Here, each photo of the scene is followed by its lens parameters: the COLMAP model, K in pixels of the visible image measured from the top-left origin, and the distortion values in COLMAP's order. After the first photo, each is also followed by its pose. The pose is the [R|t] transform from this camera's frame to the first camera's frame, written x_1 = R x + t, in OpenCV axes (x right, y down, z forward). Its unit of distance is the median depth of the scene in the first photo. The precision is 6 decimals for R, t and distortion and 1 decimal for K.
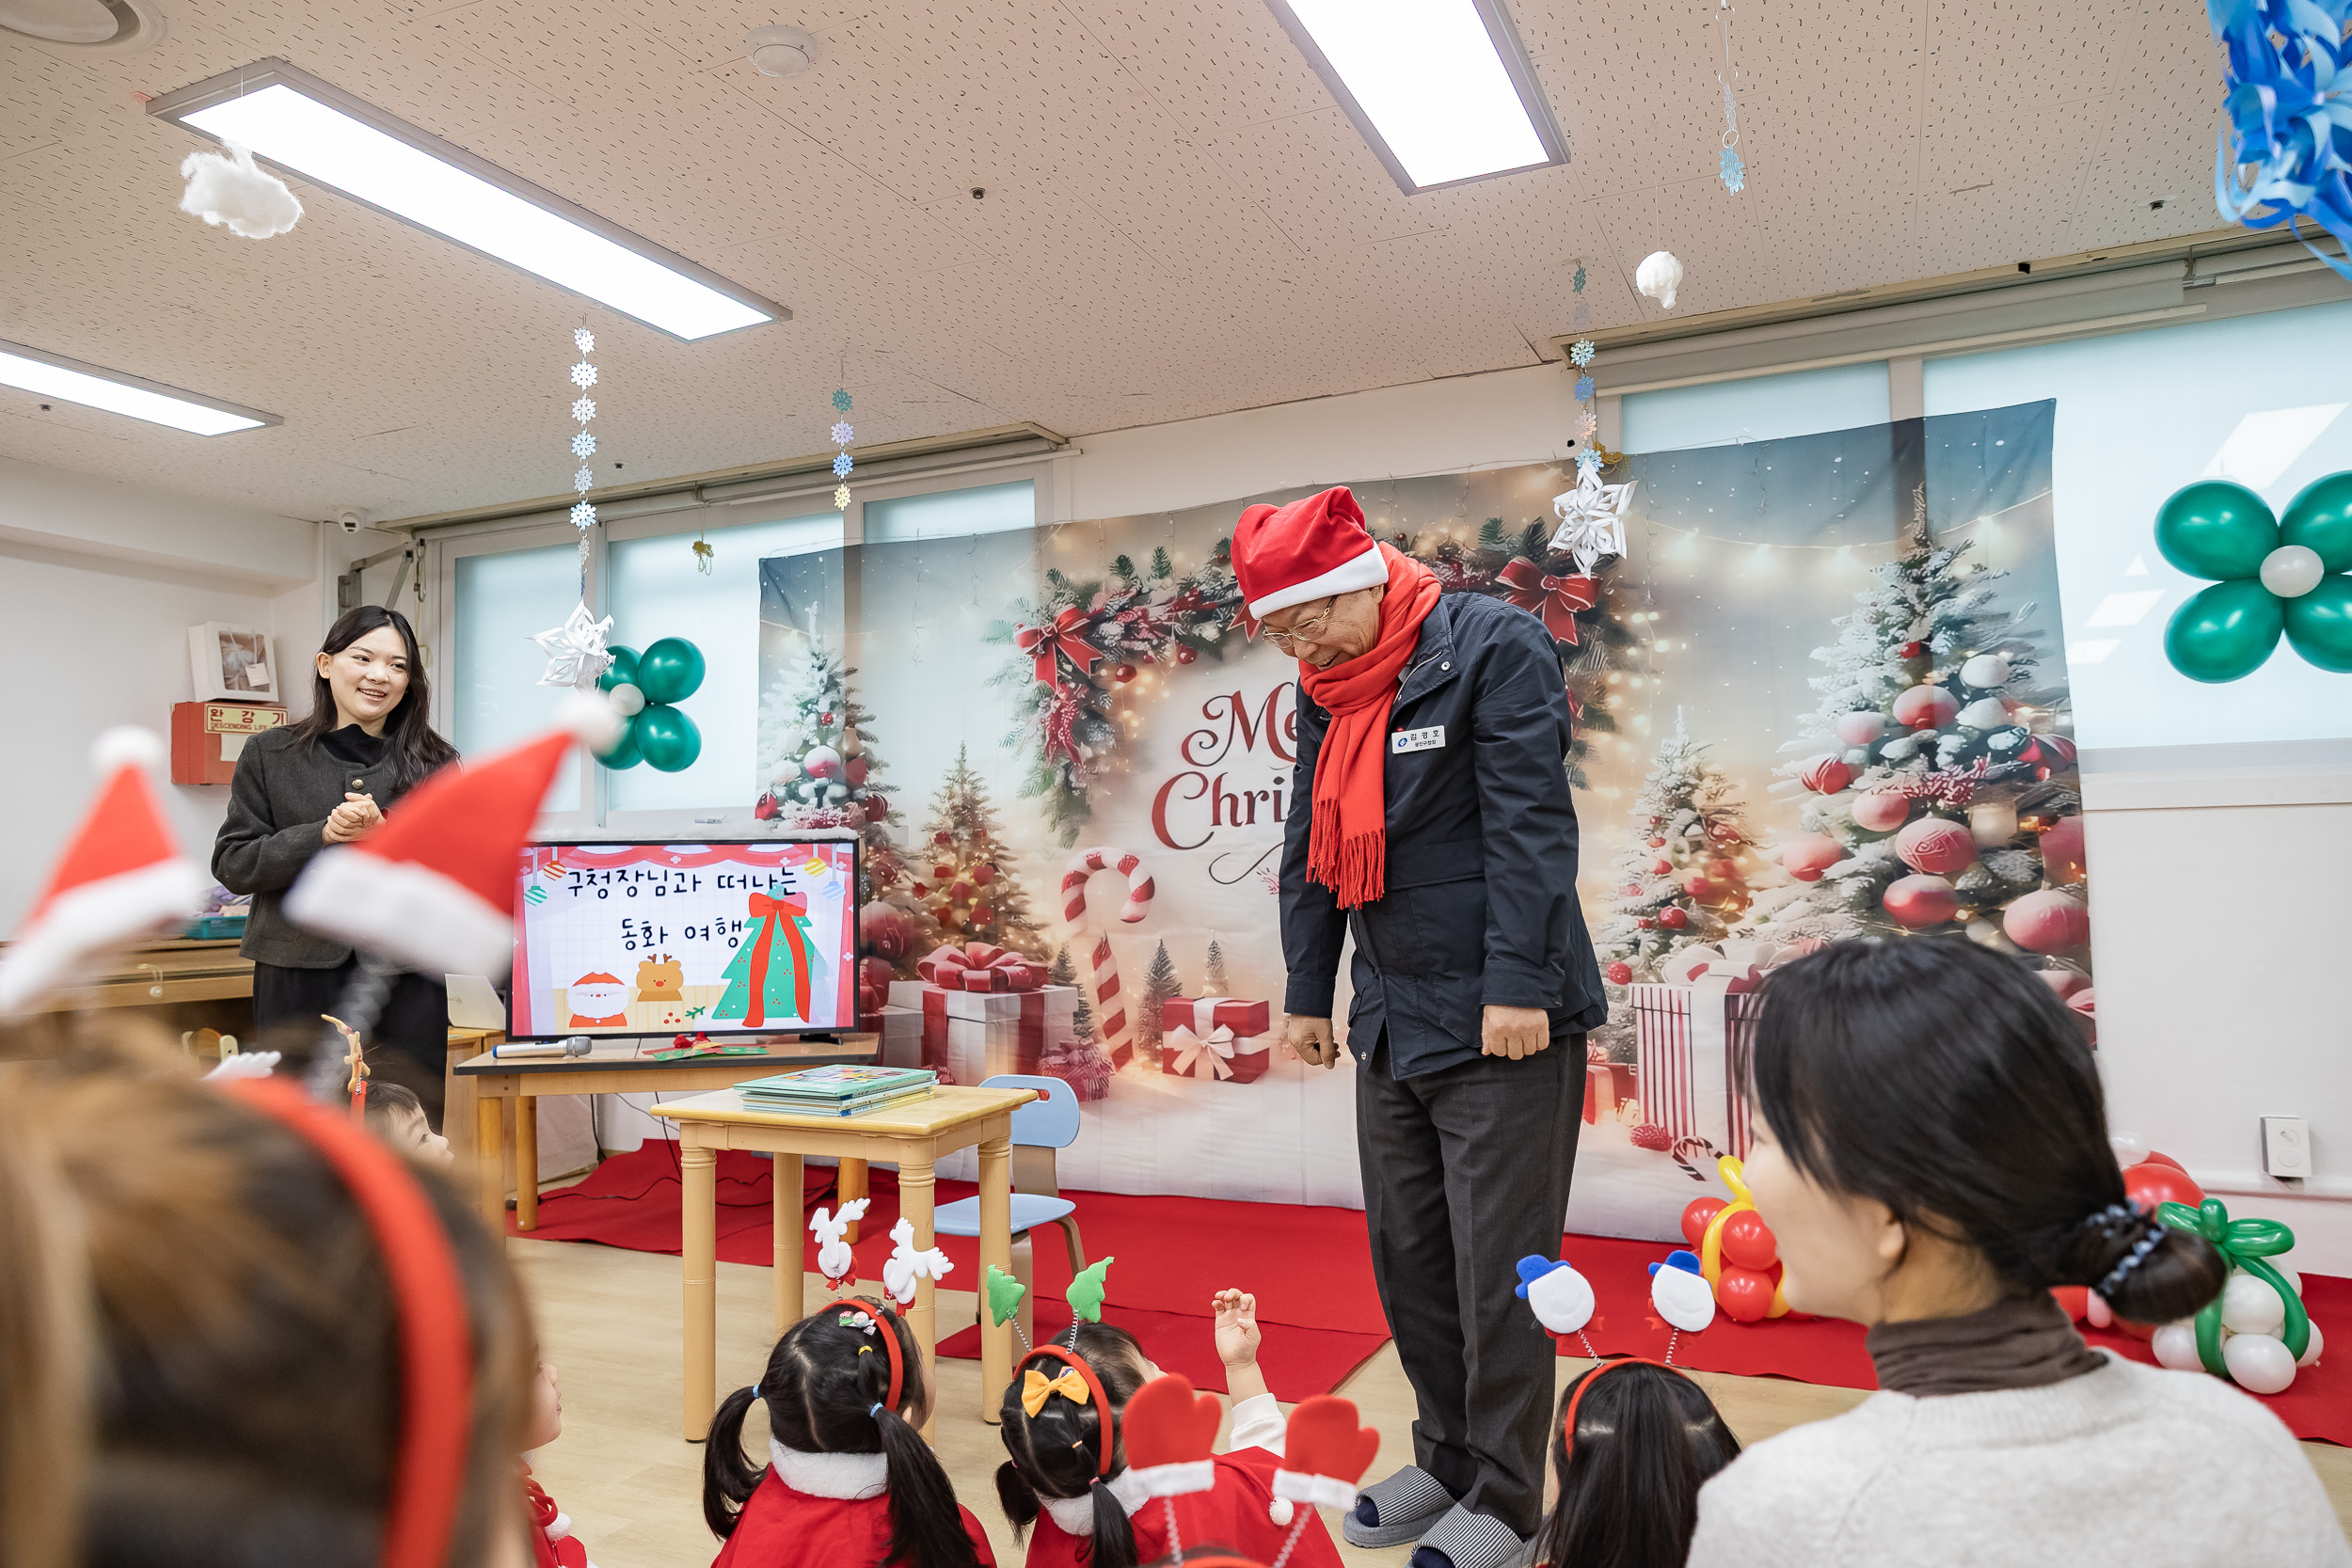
lens RADIAL K [[1551.4, 0, 1176.0], [0, 1551.4, 784.0], [0, 0, 1]] dist [0.000350, 0.001746]
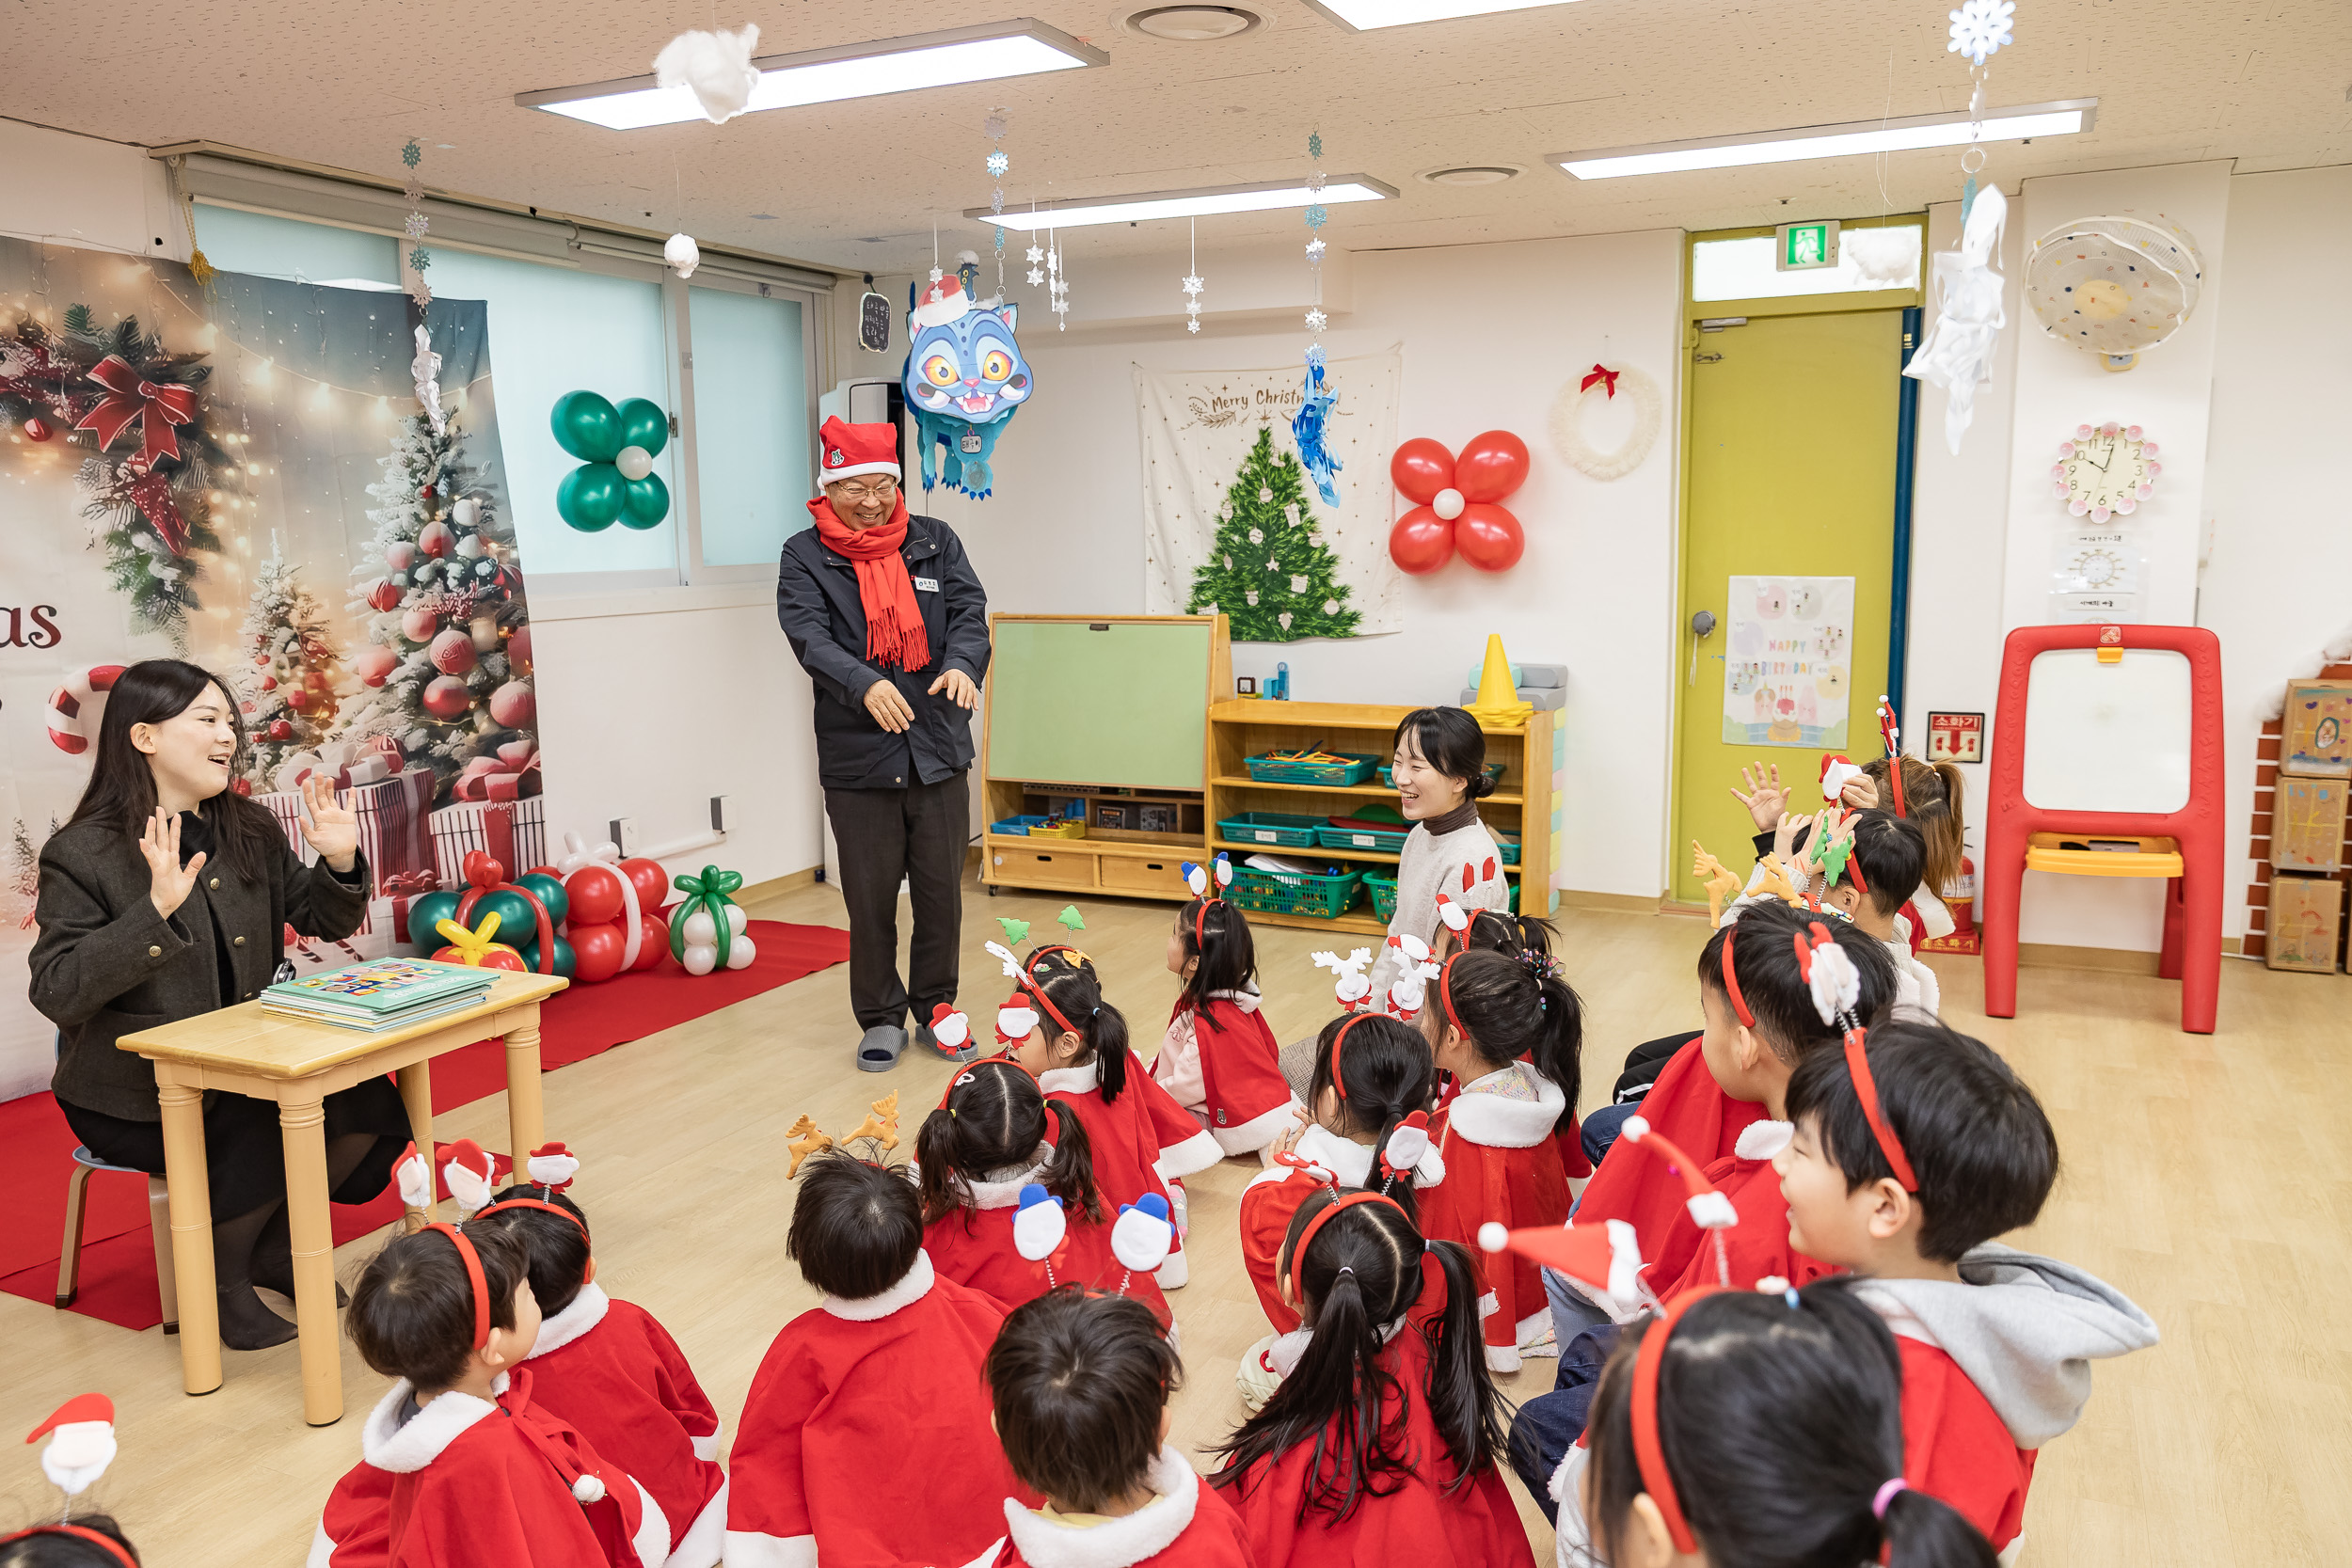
lens RADIAL K [[1853.3, 0, 1176.0], [0, 1853.3, 784.0], [0, 0, 1]] dist [-0.045119, 0.063402]
pose [[0.004437, -0.124427, 0.992219, -0.964950], [-0.044545, 0.991219, 0.124501, -0.063721], [-0.998998, -0.044751, -0.001145, 0.395797]]
